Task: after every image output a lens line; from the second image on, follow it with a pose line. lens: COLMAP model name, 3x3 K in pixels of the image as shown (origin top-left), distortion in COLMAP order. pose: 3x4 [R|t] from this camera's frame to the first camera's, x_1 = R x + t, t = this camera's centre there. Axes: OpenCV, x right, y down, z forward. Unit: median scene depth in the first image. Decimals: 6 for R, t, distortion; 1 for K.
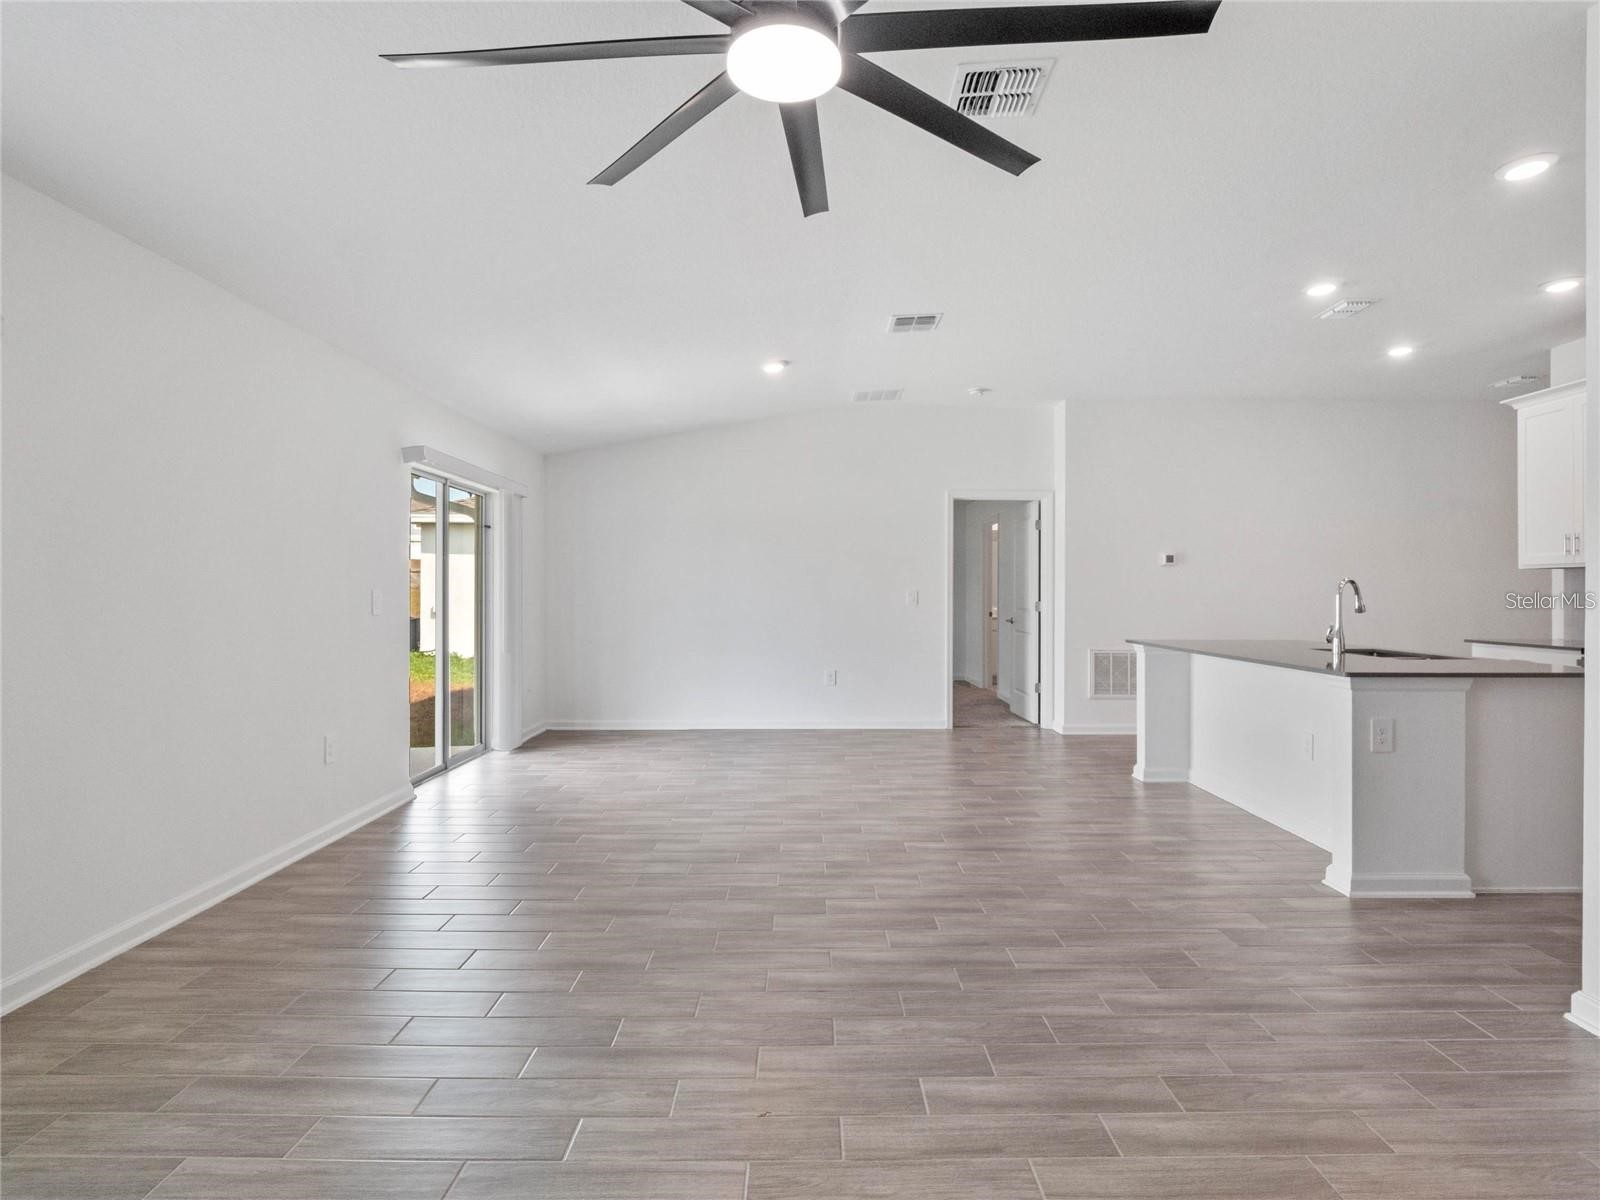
lens RADIAL K [[810.1, 0, 805.8], [0, 810.1, 598.4], [0, 0, 1]] dist [-0.004396, -0.001395]
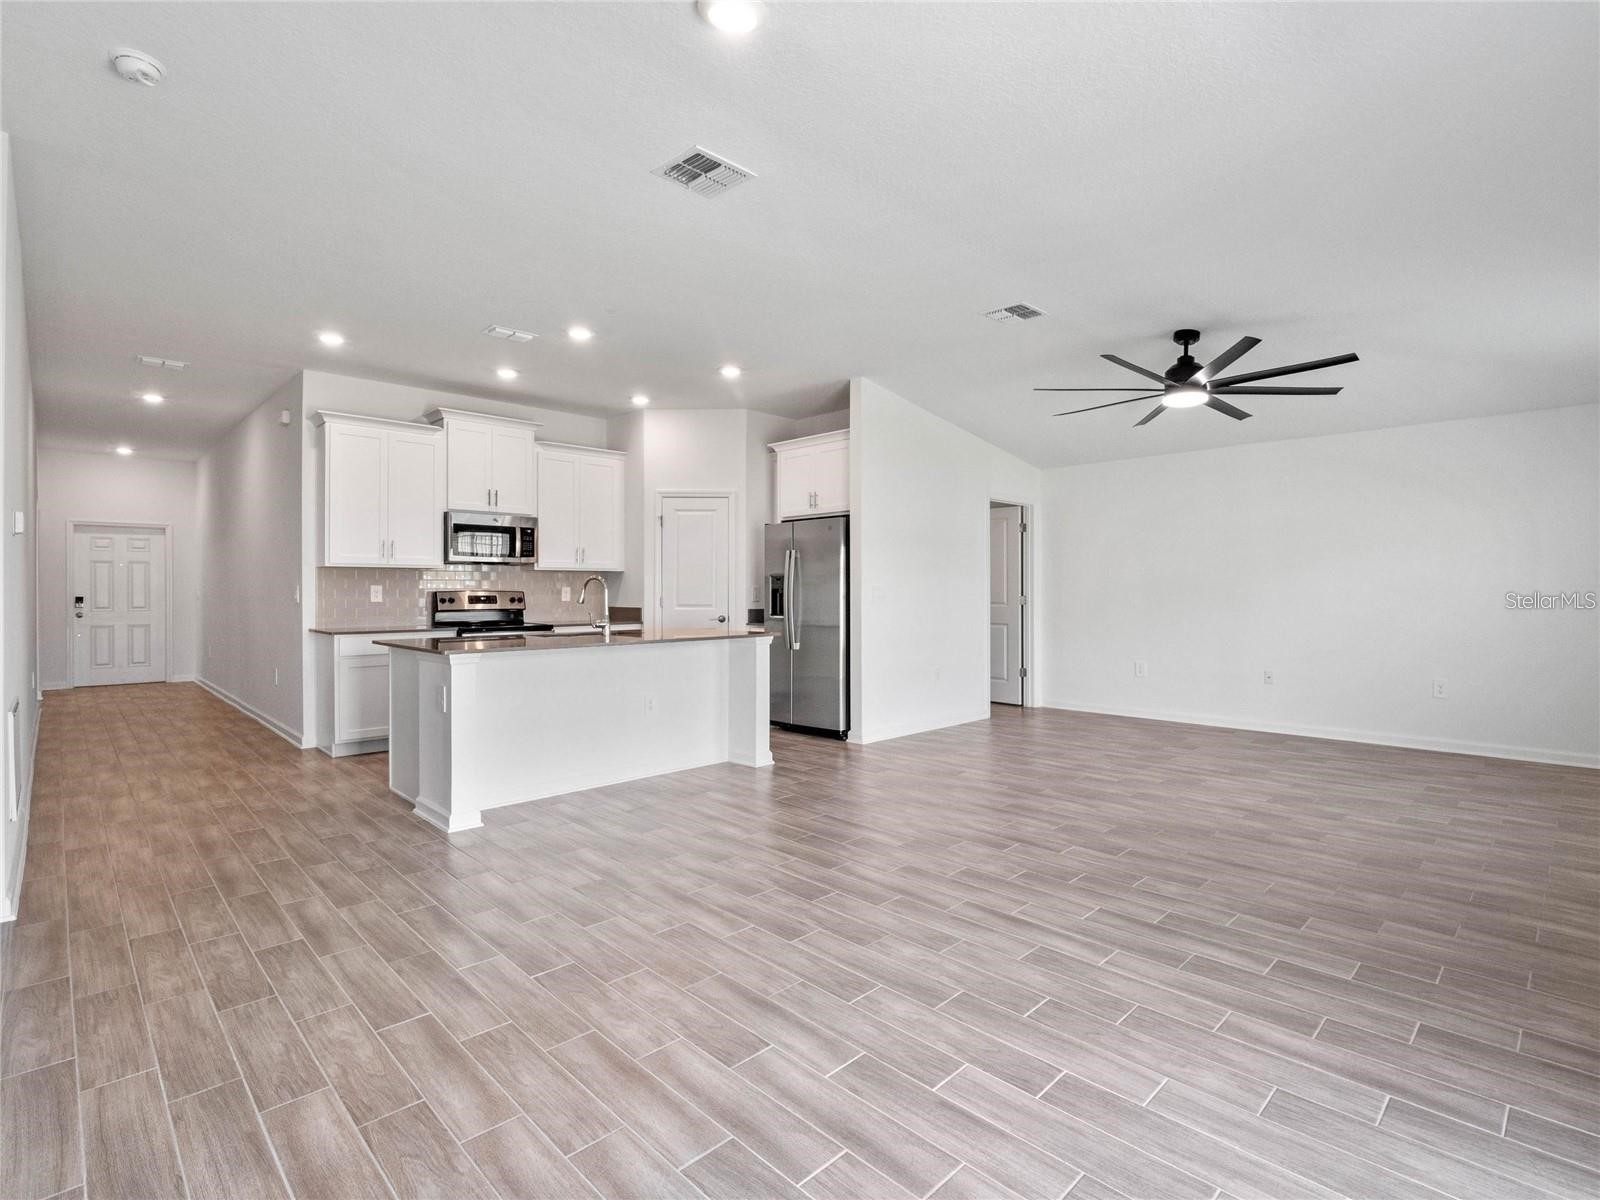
lens RADIAL K [[778.7, 0, 812.7], [0, 778.7, 589.3], [0, 0, 1]] dist [-0.000488, -0.001004]
pose [[-0.706303, -0.002380, 0.707905, -0.513121], [0.002925, 0.999976, 0.006280, -0.011678], [-0.707903, 0.006506, -0.706279, 1.904042]]
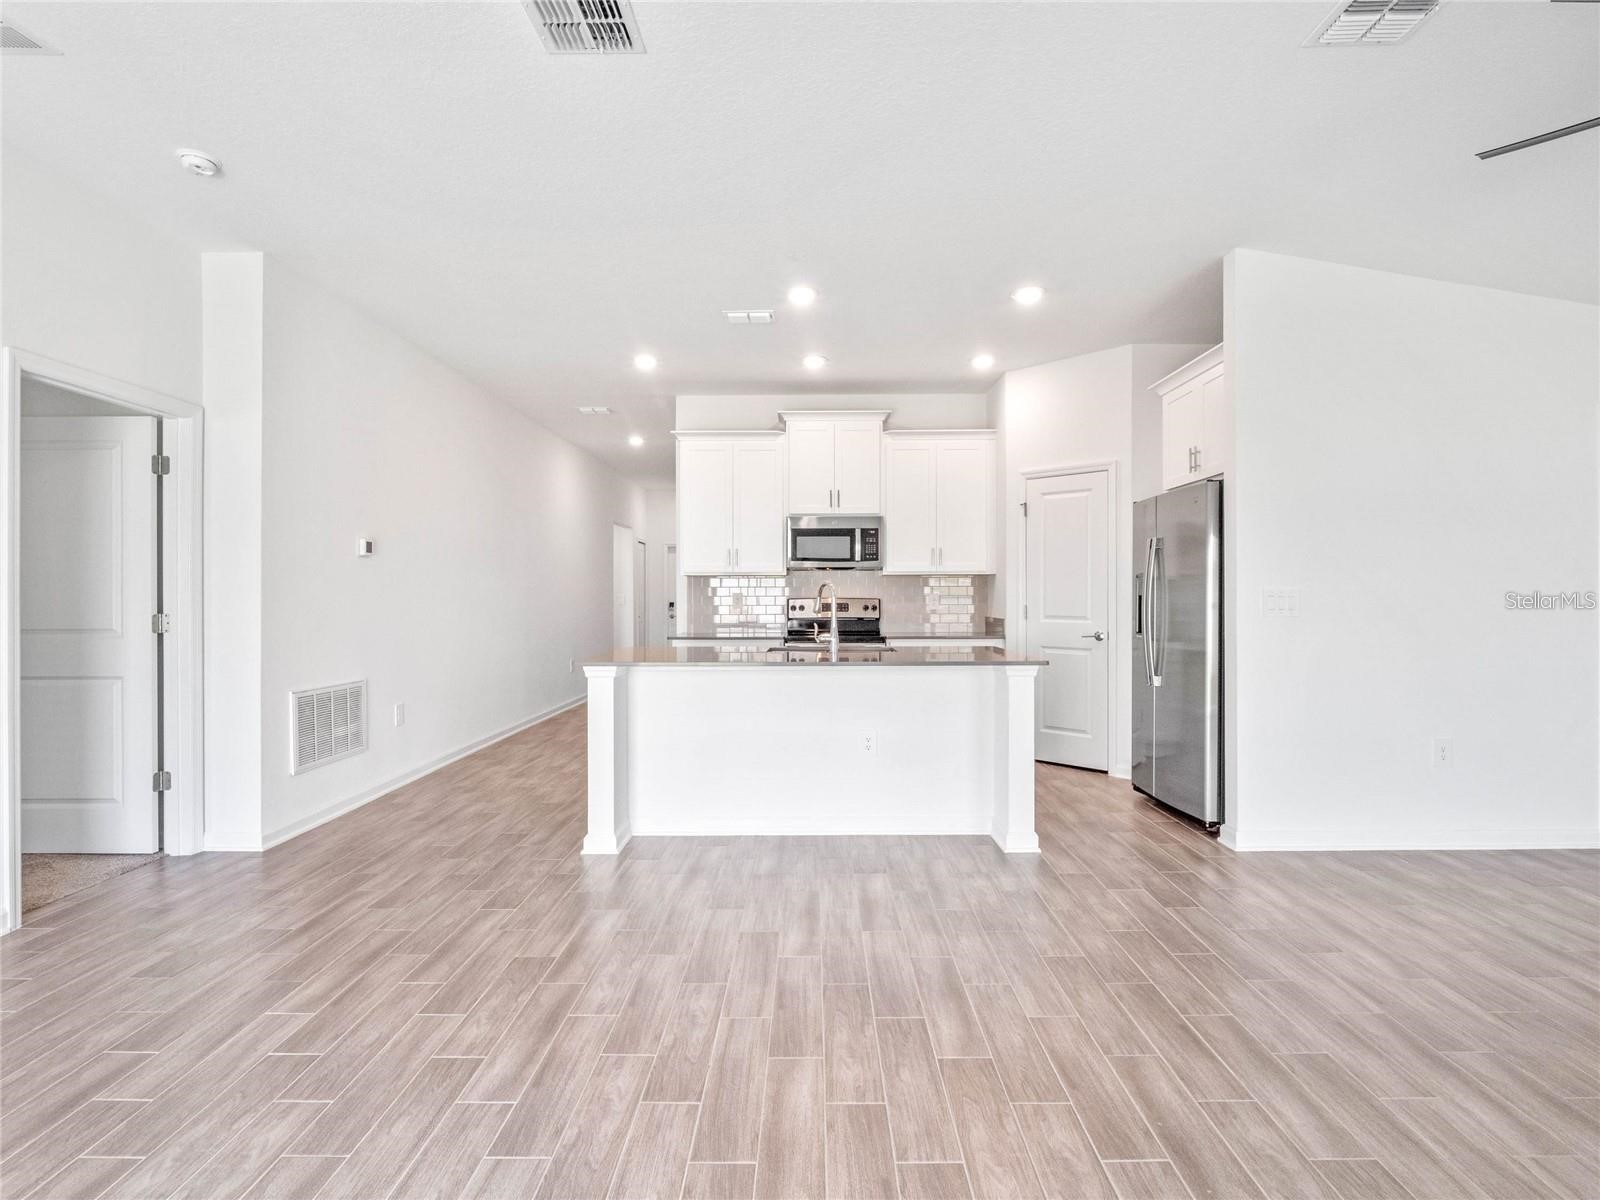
lens RADIAL K [[810.1, 0, 811.7], [0, 810.1, 596.7], [0, 0, 1]] dist [-0.004396, -0.001395]
pose [[0.002256, -0.004959, 0.999985, -0.462149], [0.010711, 0.999930, 0.004934, -0.011167], [-0.999940, 0.010700, 0.002309, 1.193140]]
